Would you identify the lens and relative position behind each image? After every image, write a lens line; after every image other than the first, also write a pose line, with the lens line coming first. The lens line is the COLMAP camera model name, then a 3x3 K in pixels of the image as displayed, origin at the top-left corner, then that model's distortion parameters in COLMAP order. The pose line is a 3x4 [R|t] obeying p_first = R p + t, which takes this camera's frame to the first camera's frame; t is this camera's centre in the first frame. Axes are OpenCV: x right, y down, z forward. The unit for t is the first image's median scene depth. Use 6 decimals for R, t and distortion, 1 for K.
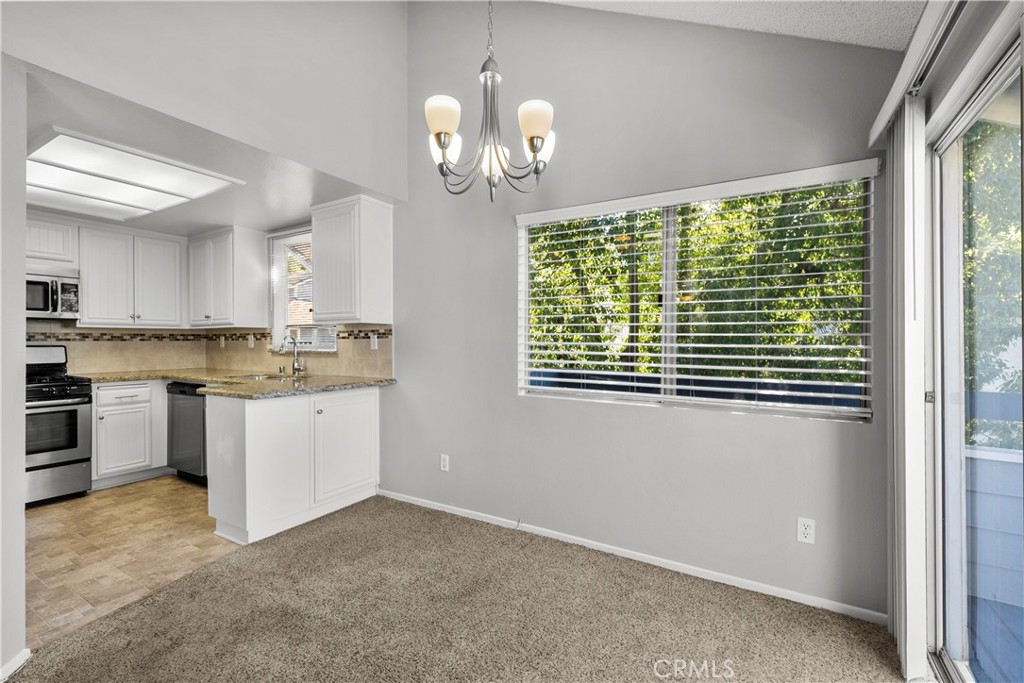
lens RADIAL K [[447.2, 0, 510.6], [0, 447.2, 344.2], [0, 0, 1]] dist [-0.000397, 0.000177]
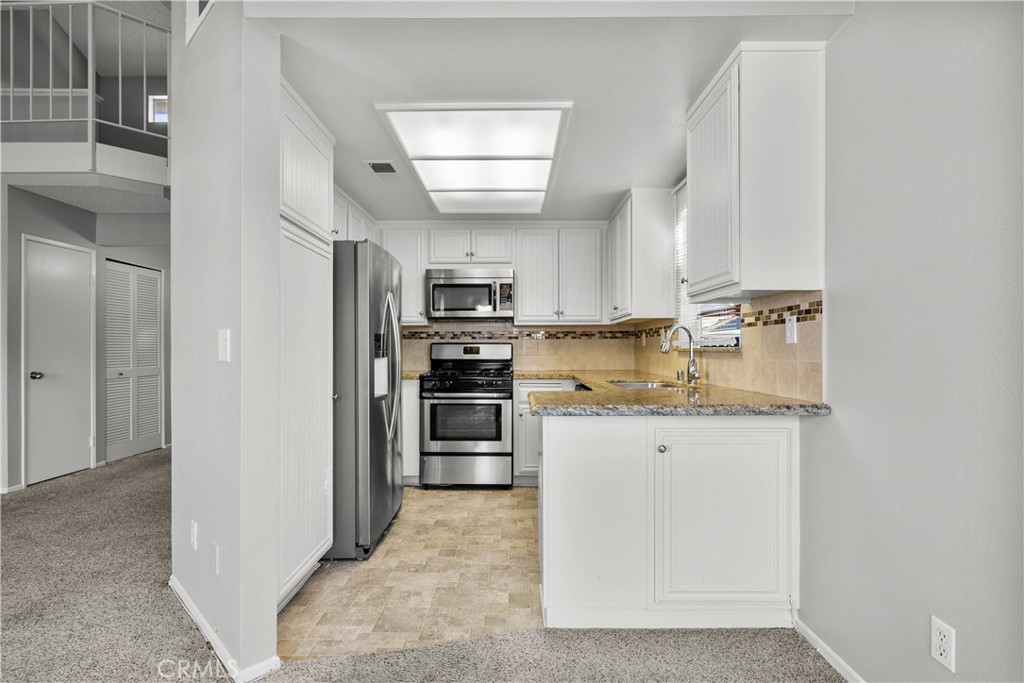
lens RADIAL K [[494.4, 0, 508.7], [0, 494.4, 349.4], [0, 0, 1]] dist [-0.000985, 0.000588]
pose [[0.508984, 0.002529, -0.860772, 0.019970], [-0.005679, 0.999984, -0.000420, 0.020912], [0.860757, 0.005103, 0.508990, 0.441082]]
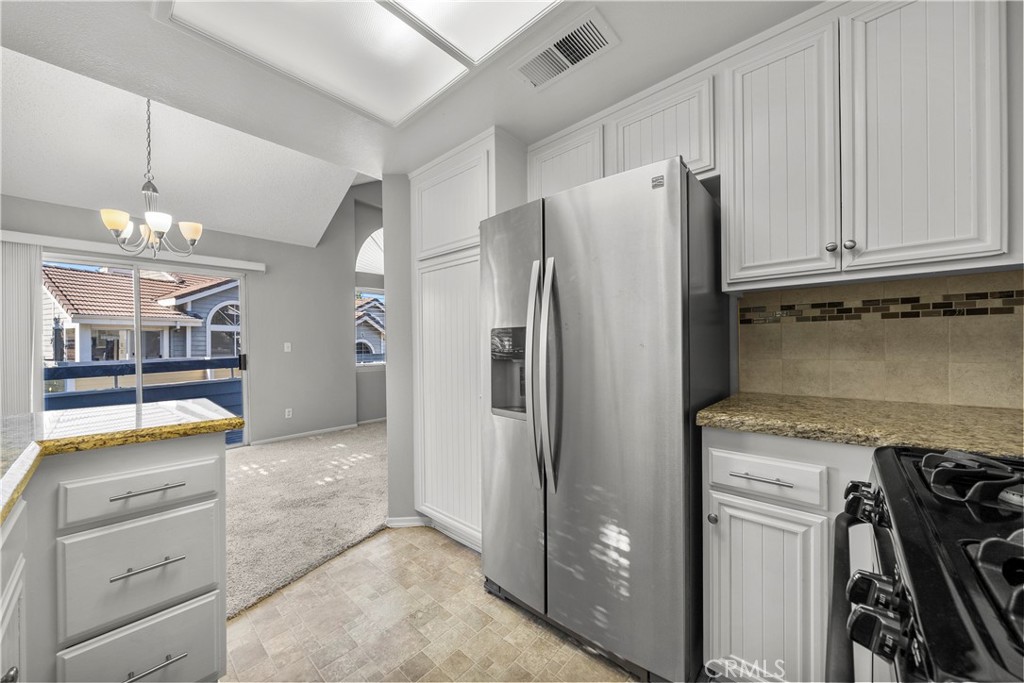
lens RADIAL K [[368.1, 0, 510.2], [0, 368.1, 344.4], [0, 0, 1]] dist [-0.004813, -0.000144]
pose [[-0.981531, 0.012222, 0.190911, -0.899661], [0.012860, 0.999915, 0.002102, 0.014550], [-0.190869, 0.004518, -0.981605, 1.126952]]
